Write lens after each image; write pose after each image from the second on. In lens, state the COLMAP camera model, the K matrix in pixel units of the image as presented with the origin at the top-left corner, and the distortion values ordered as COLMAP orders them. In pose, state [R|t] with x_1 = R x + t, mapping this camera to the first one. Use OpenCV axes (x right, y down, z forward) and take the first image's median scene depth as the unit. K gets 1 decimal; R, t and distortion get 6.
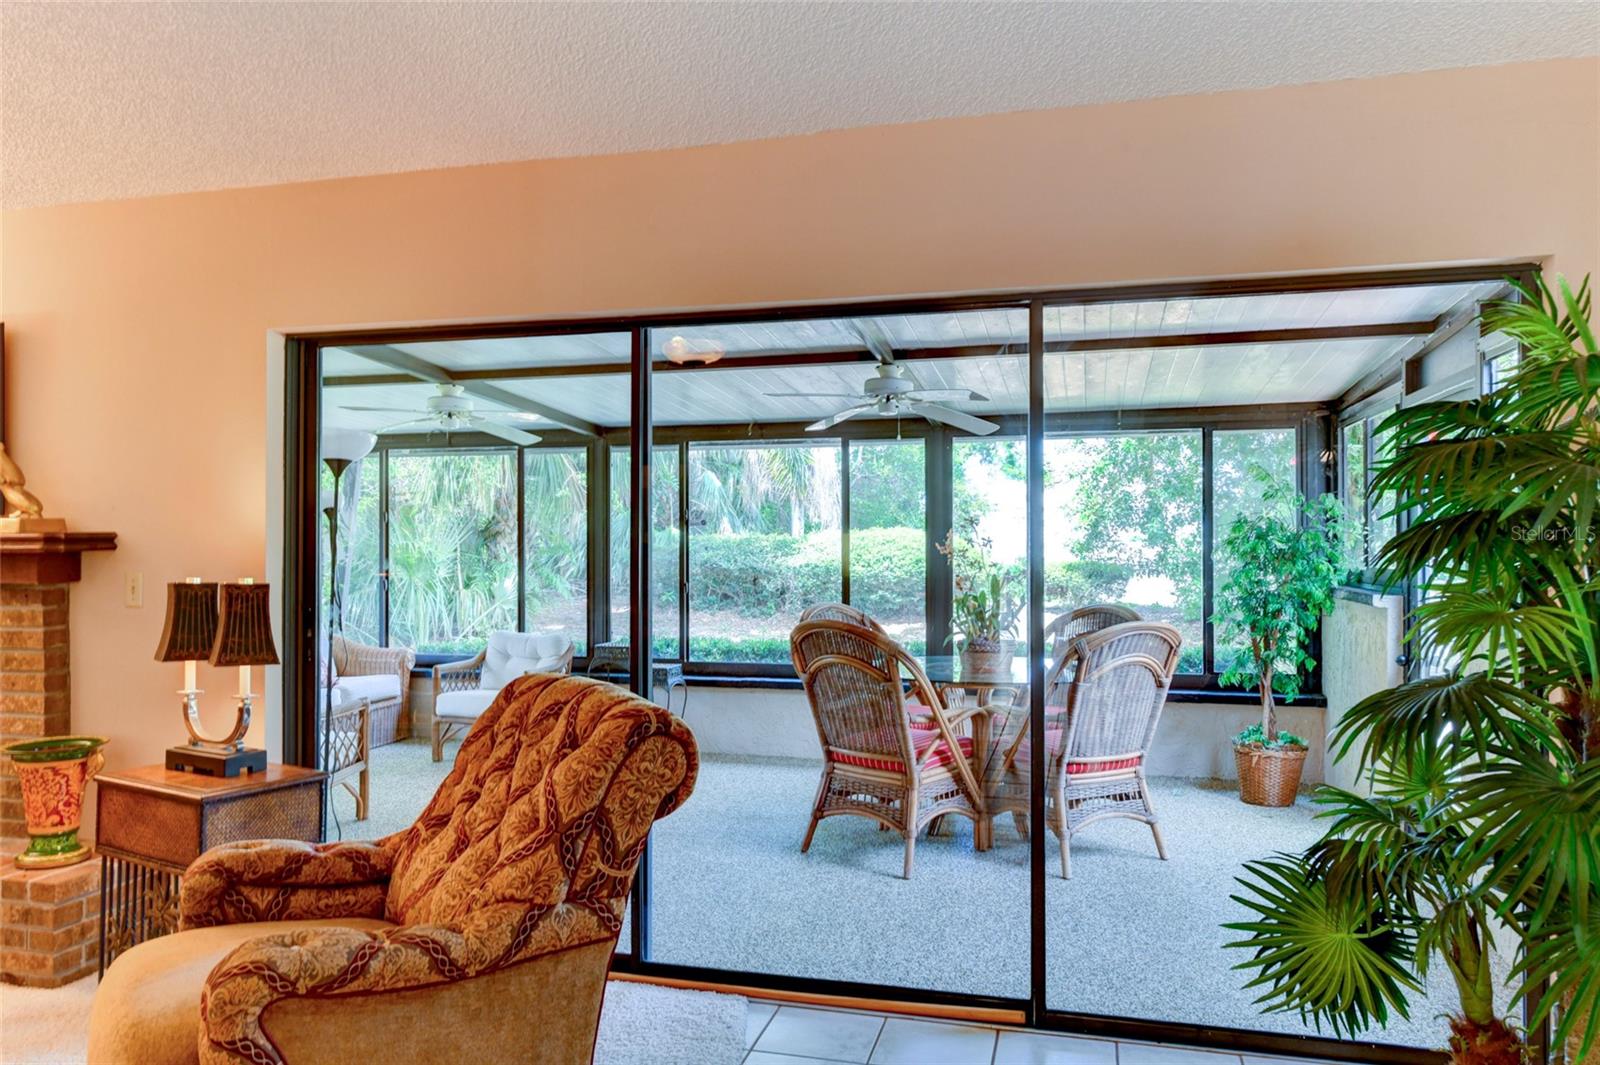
lens RADIAL K [[1083.4, 0, 829.8], [0, 1083.4, 531.2], [0, 0, 1]] dist [0.000093, -0.005819]
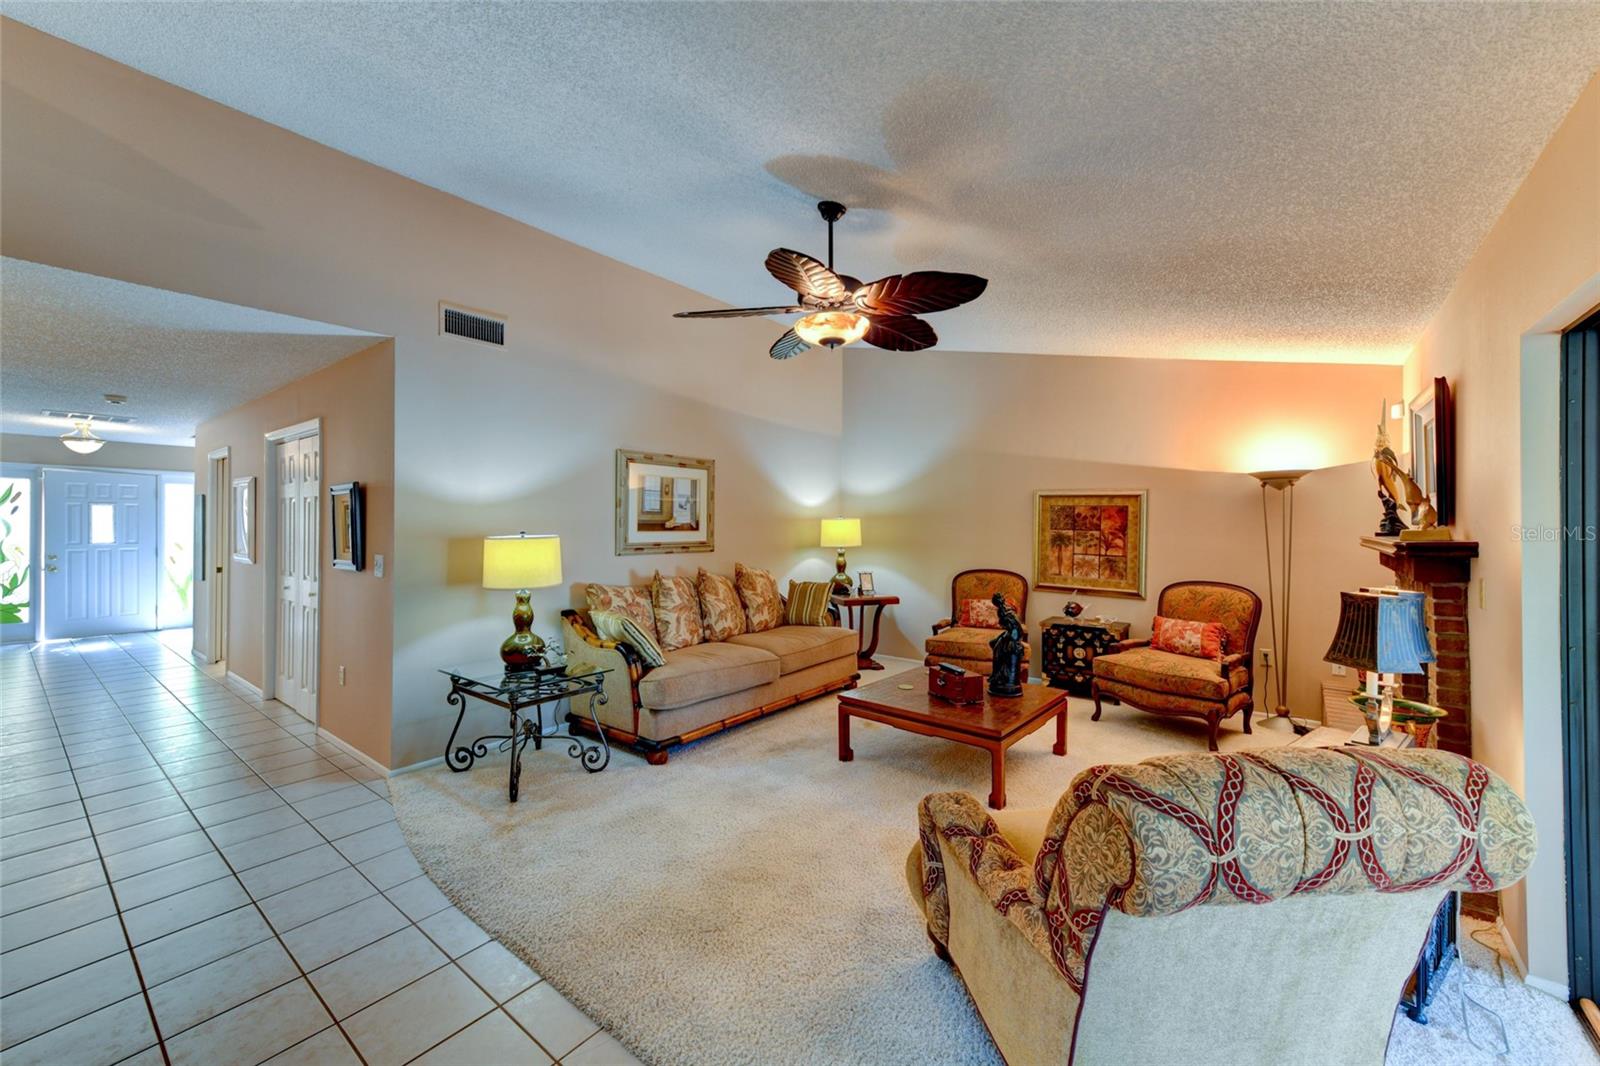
lens RADIAL K [[629.2, 0, 804.0], [0, 629.2, 517.4], [0, 0, 1]] dist [-0.000314, -0.000008]
pose [[-0.425898, -0.008184, -0.904734, 0.255903], [0.009319, 0.999866, -0.013432, -0.024402], [0.904723, -0.014152, -0.425765, 0.651747]]
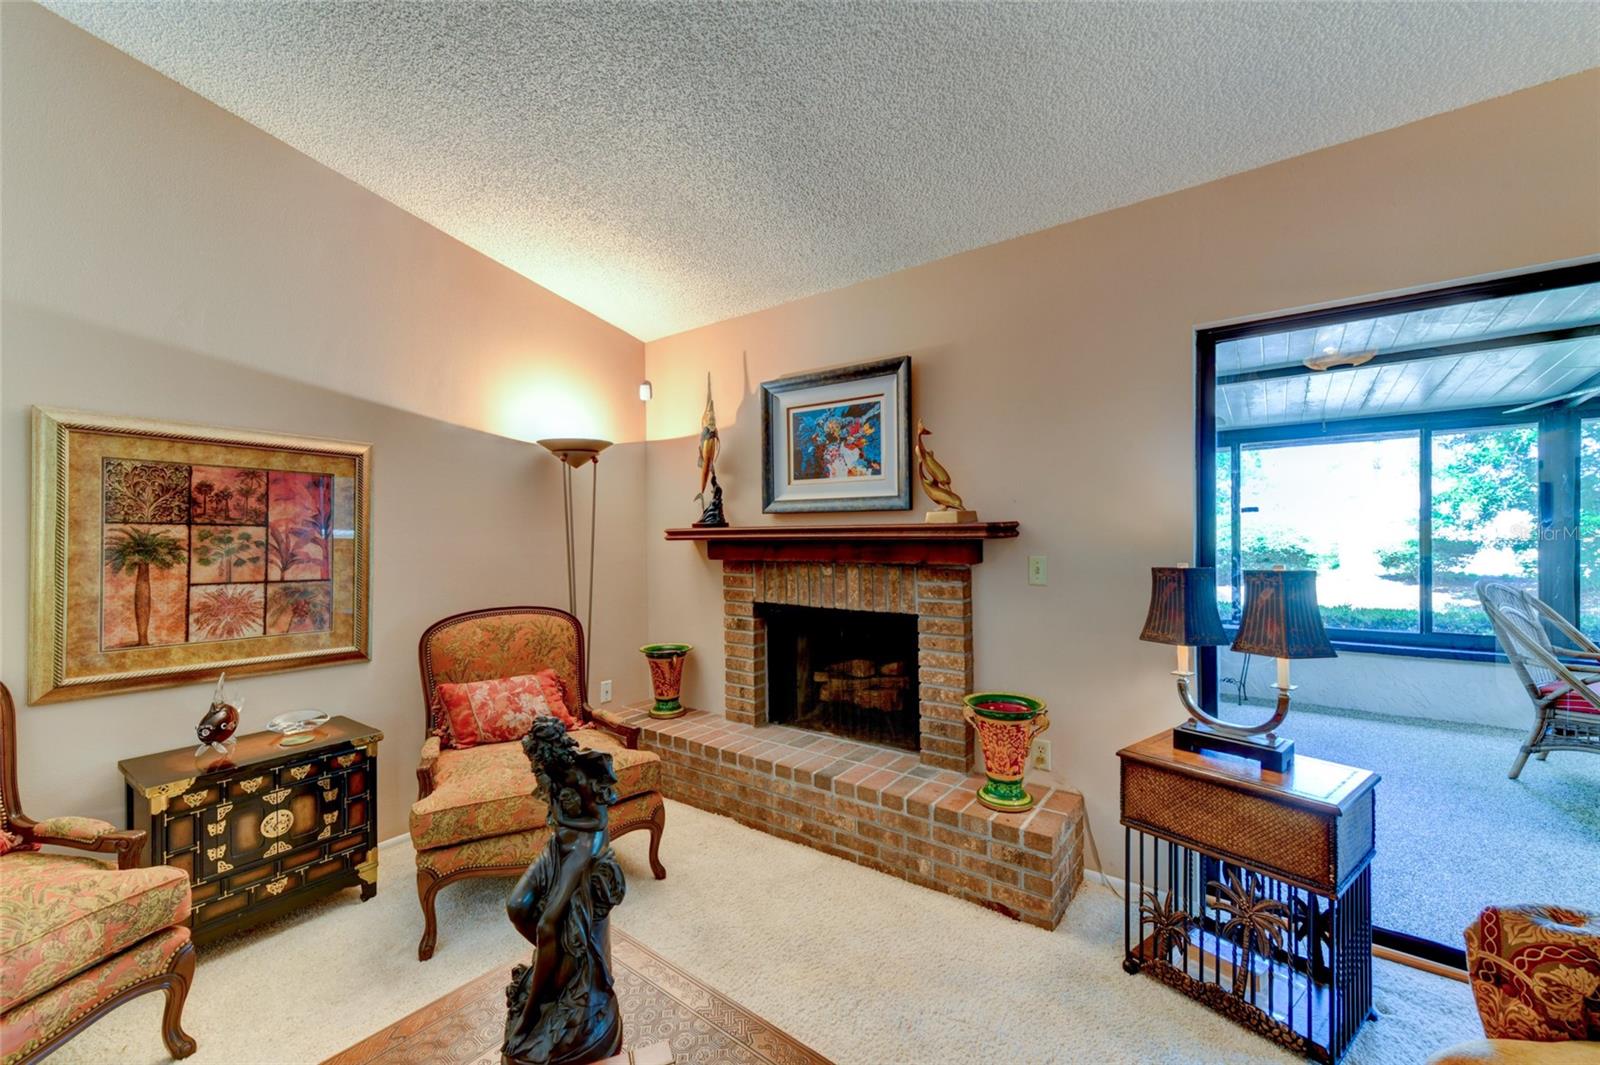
lens RADIAL K [[655.5, 0, 794.5], [0, 655.5, 534.6], [0, 0, 1]] dist [0.015171, 0.000480]
pose [[0.918242, -0.008180, -0.395934, -0.602979], [0.016165, 0.999728, 0.016834, -0.000532], [0.395689, -0.021857, 0.918125, 0.243513]]
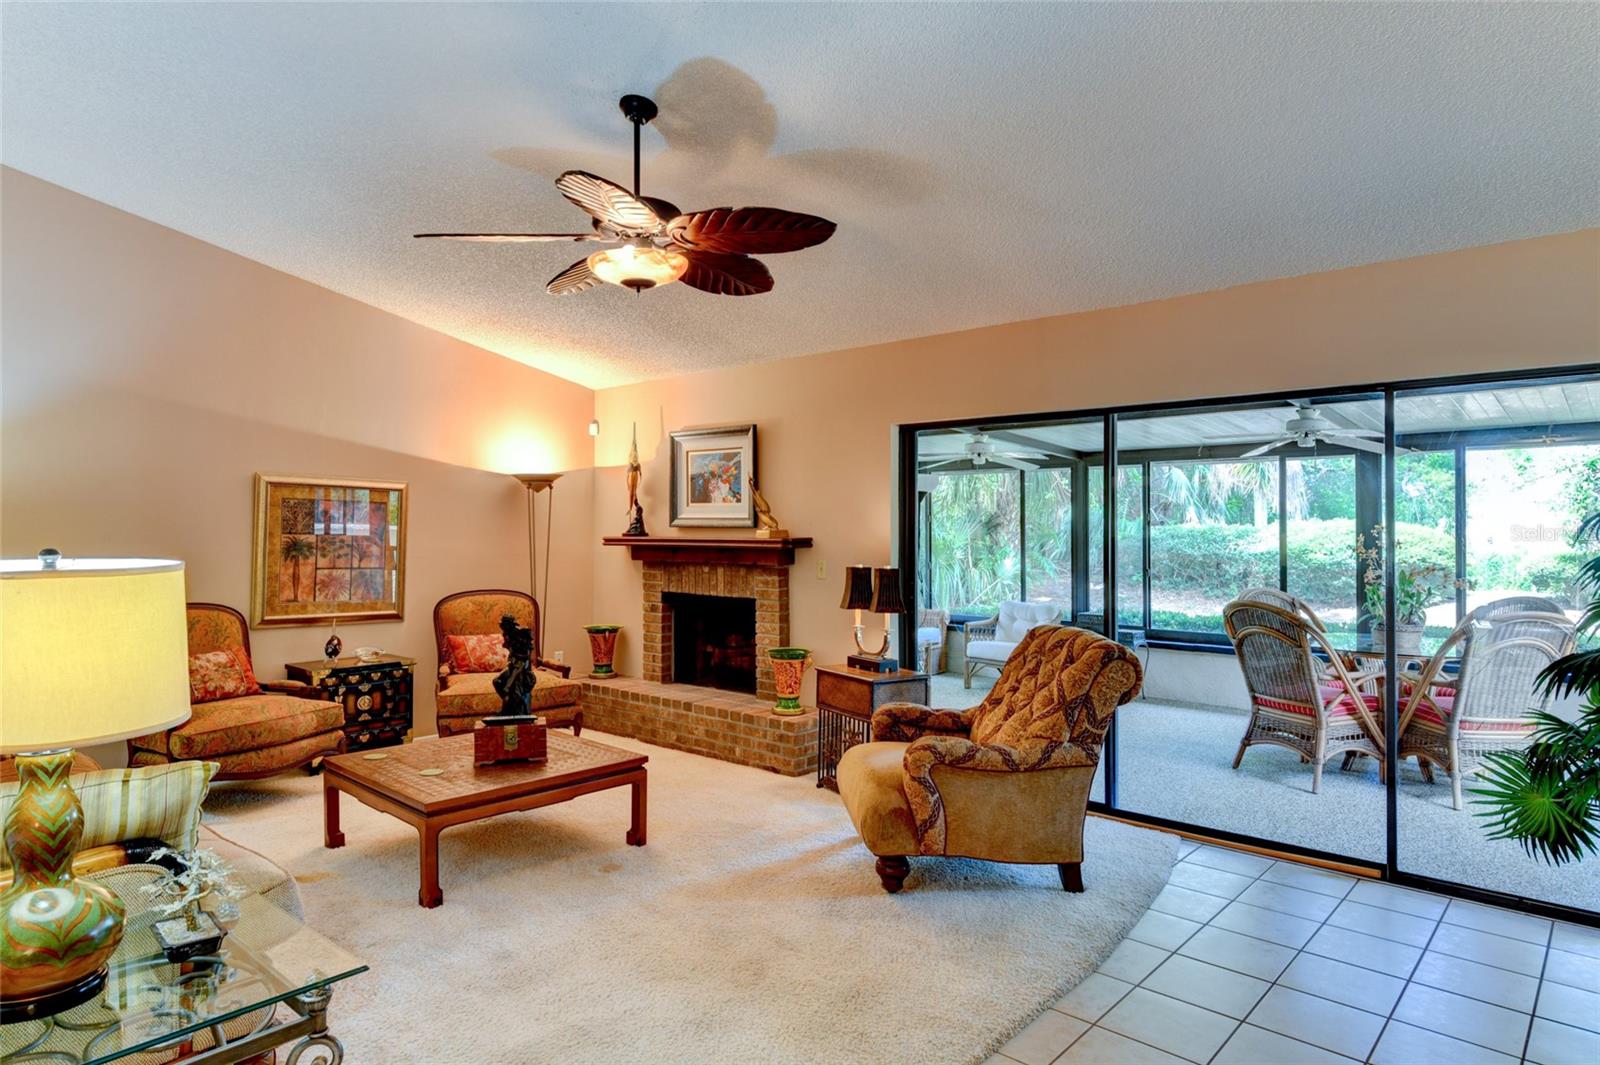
lens RADIAL K [[952.6, 0, 799.9], [0, 952.6, 519.0], [0, 0, 1]] dist [0.008019, 0.003494]
pose [[0.881277, -0.002540, -0.472594, 0.081274], [0.004311, 0.999987, 0.002665, -0.034871], [0.472581, -0.004386, 0.881276, -0.426363]]
